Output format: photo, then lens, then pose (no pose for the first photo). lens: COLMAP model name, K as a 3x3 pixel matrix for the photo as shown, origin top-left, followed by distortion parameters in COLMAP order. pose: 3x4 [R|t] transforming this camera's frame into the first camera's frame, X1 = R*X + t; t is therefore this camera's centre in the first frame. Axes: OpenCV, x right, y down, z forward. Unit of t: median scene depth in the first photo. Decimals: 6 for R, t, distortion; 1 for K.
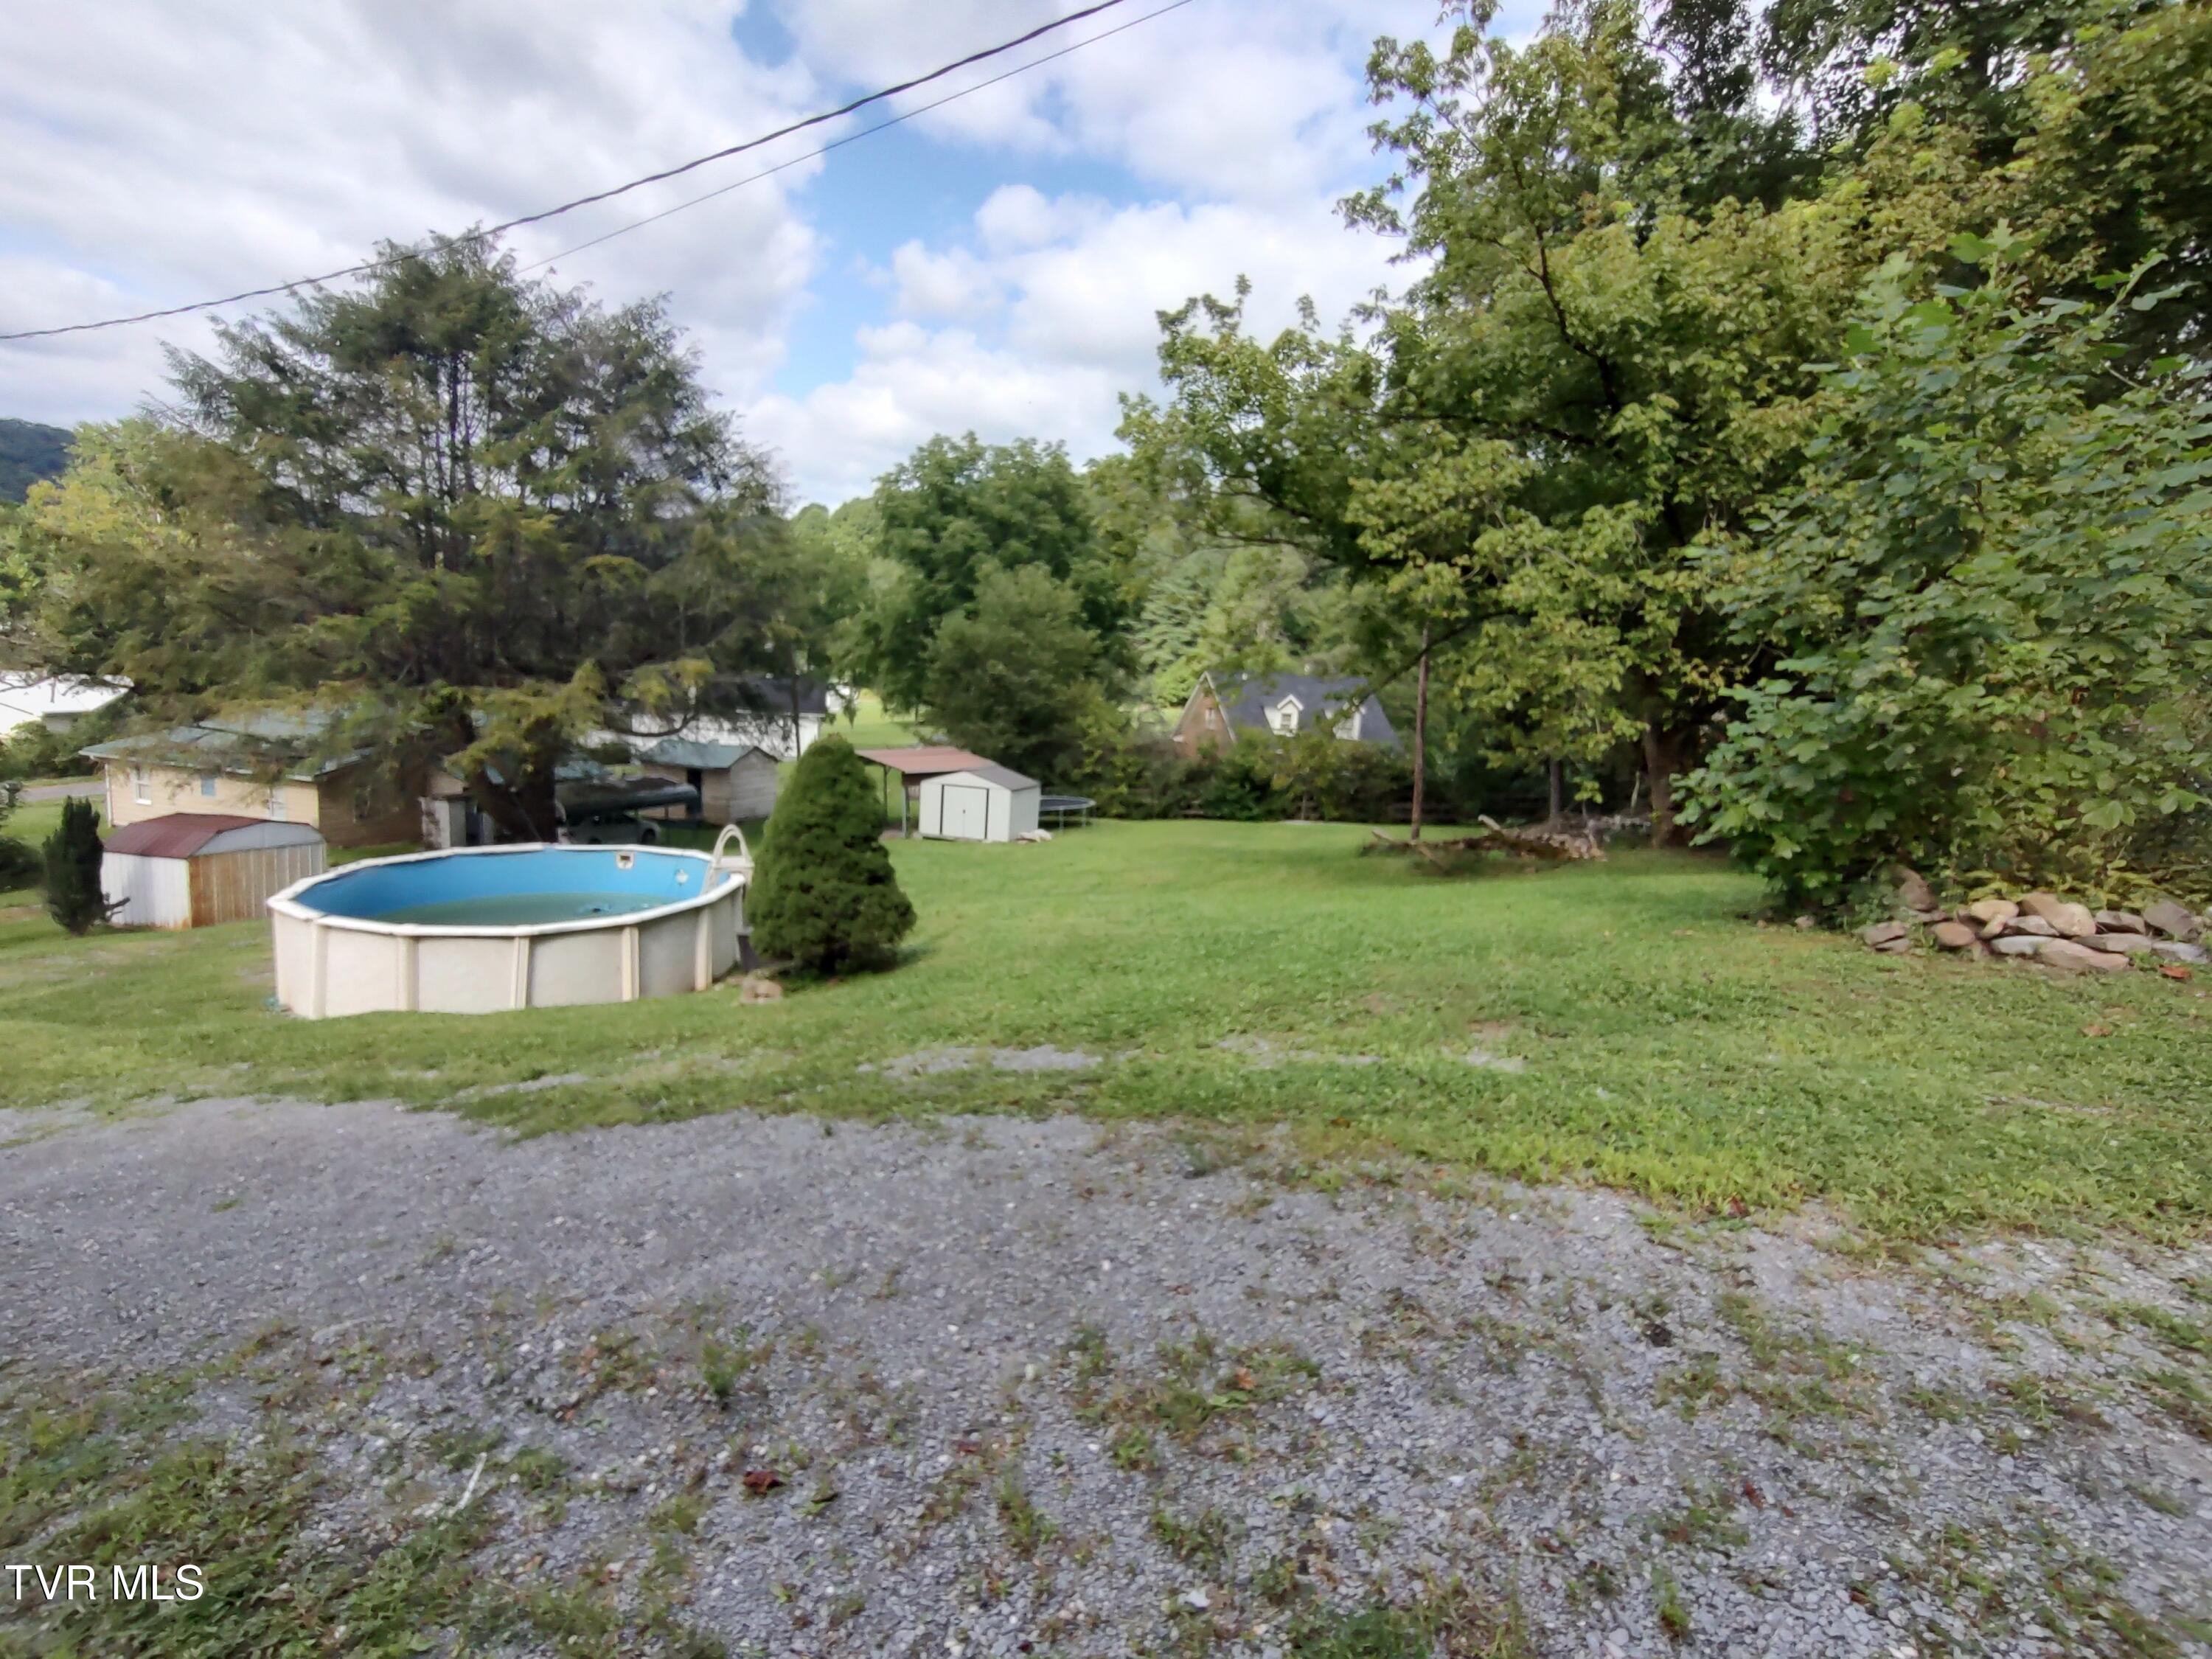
lens RADIAL K [[1028.0, 0, 1101.6], [0, 1028.0, 809.5], [0, 0, 1]] dist [-0.003233, -0.000358]
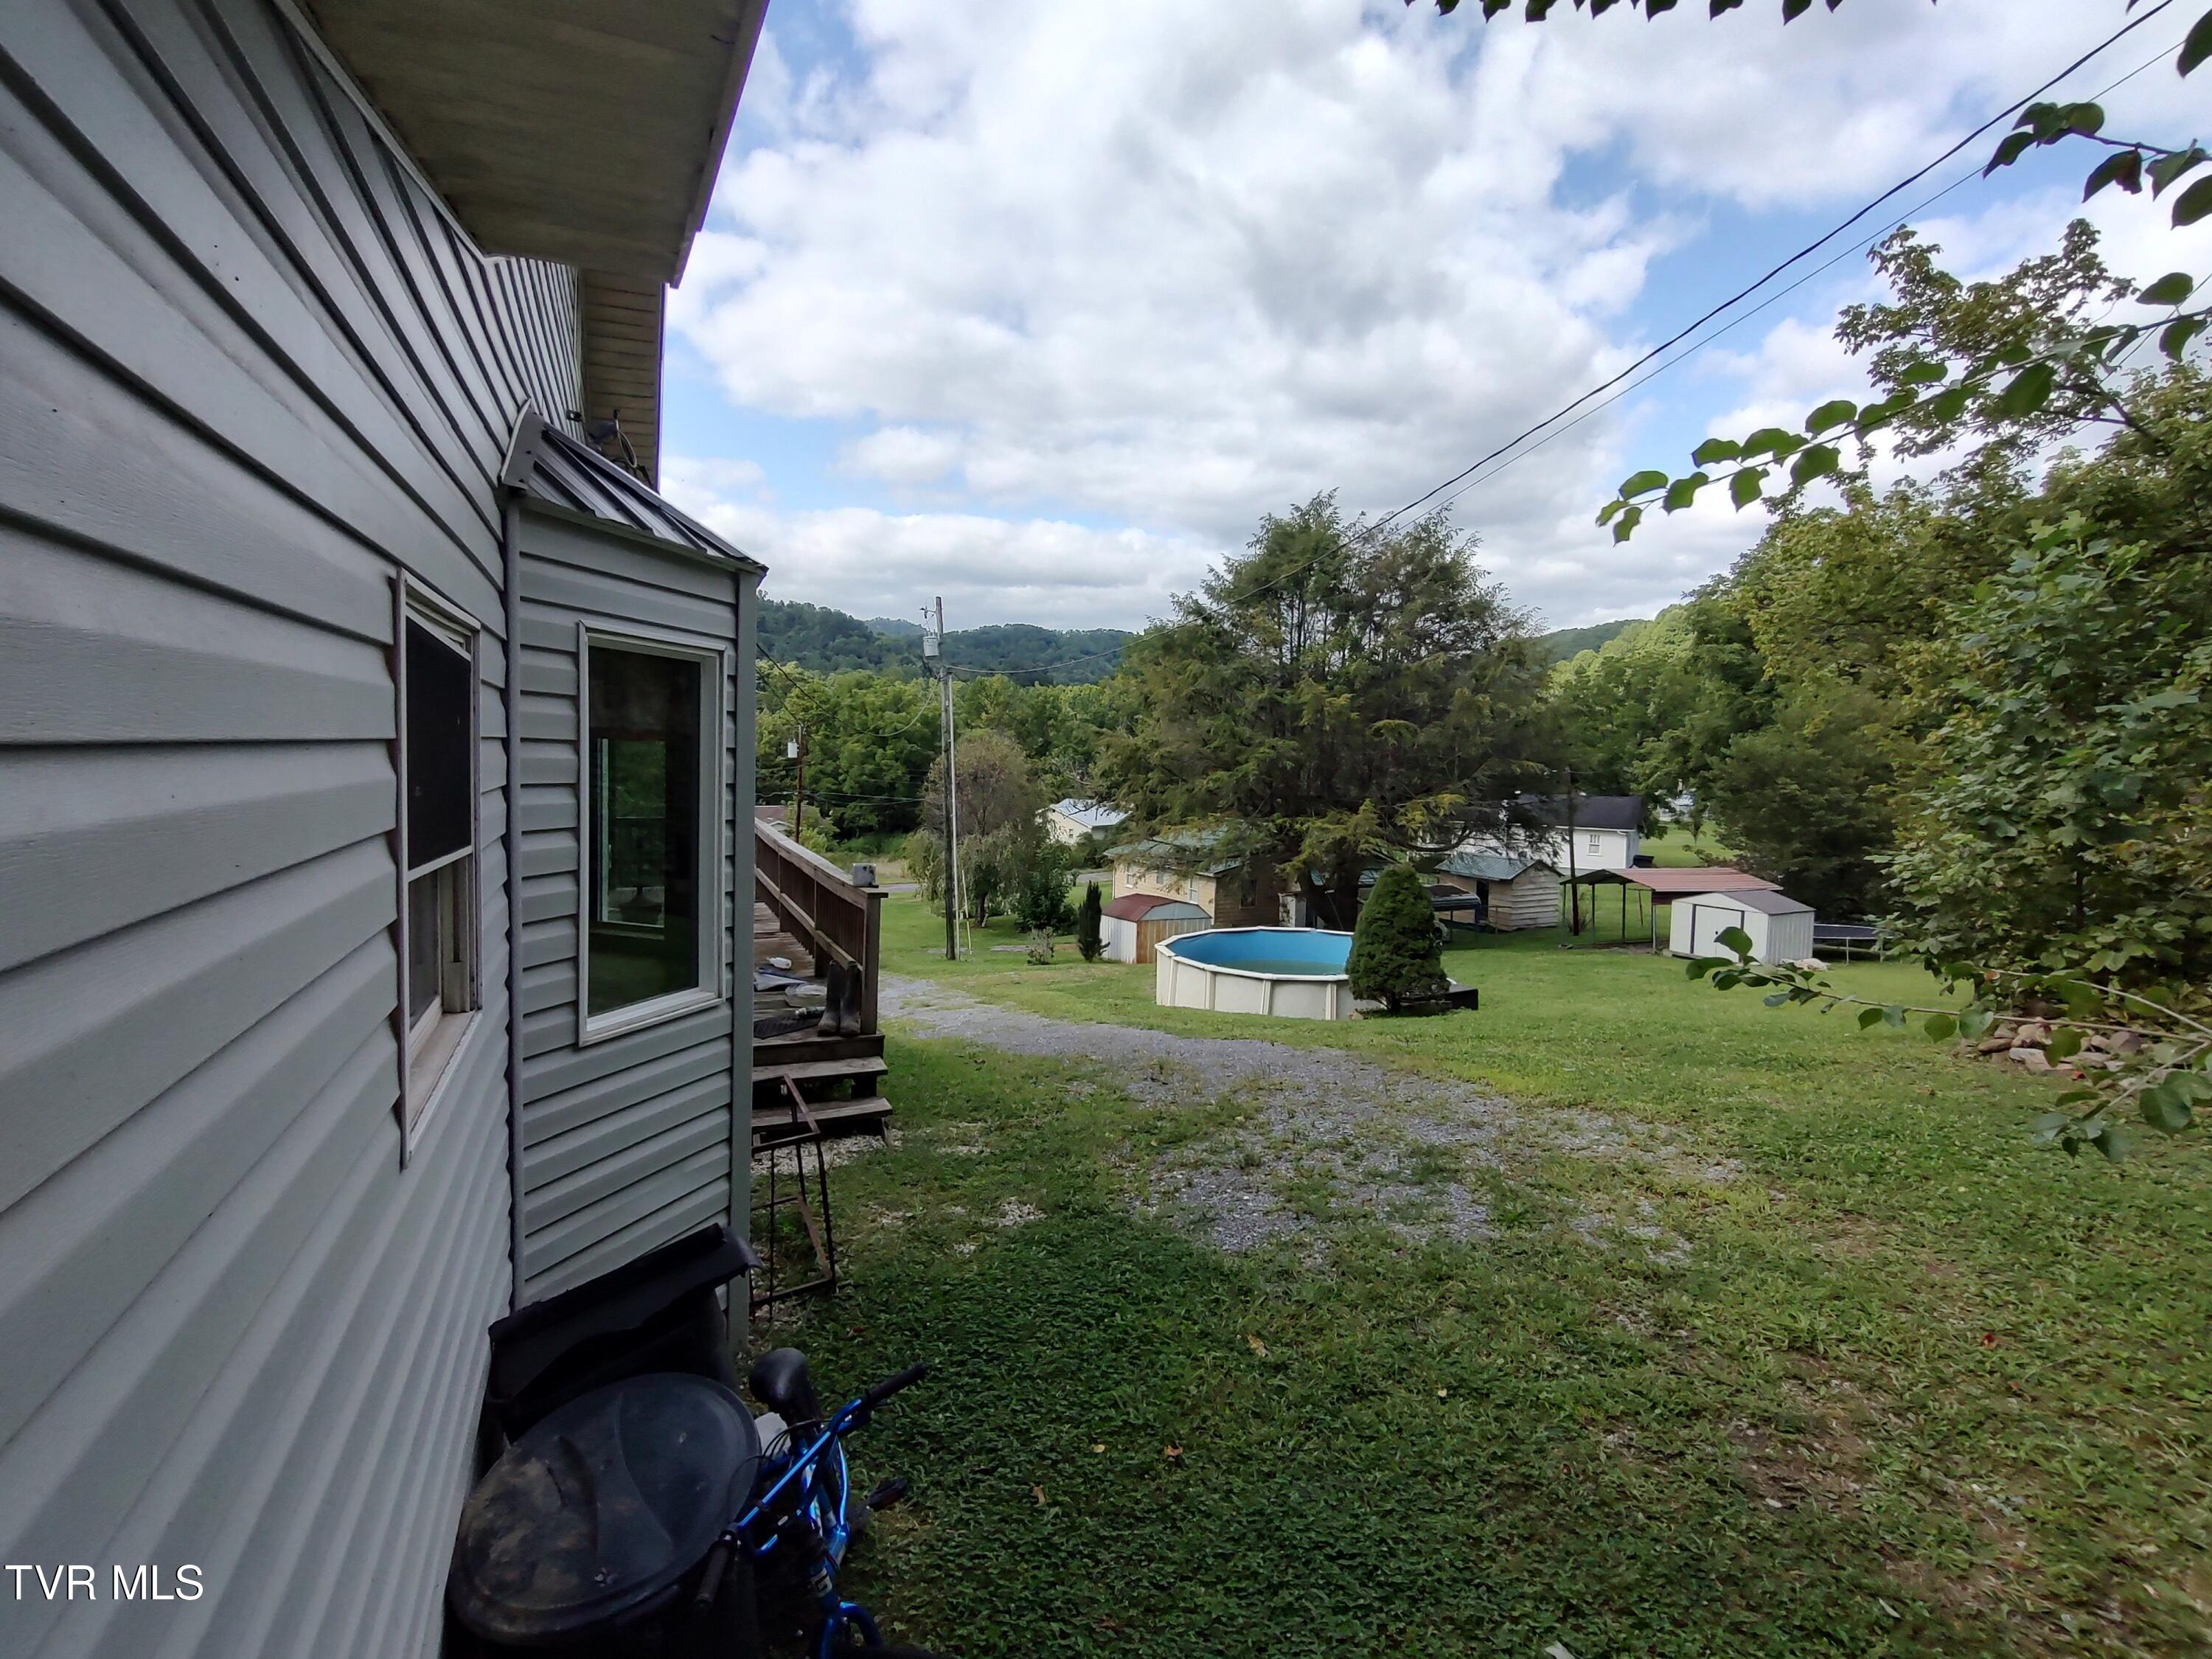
lens RADIAL K [[1028.0, 0, 1101.6], [0, 1028.0, 809.5], [0, 0, 1]] dist [-0.003233, -0.000358]
pose [[0.699529, -0.008812, -0.714550, 0.187225], [-0.066098, 0.994839, -0.076977, -0.001105], [0.711541, 0.101078, 0.695336, -0.156613]]
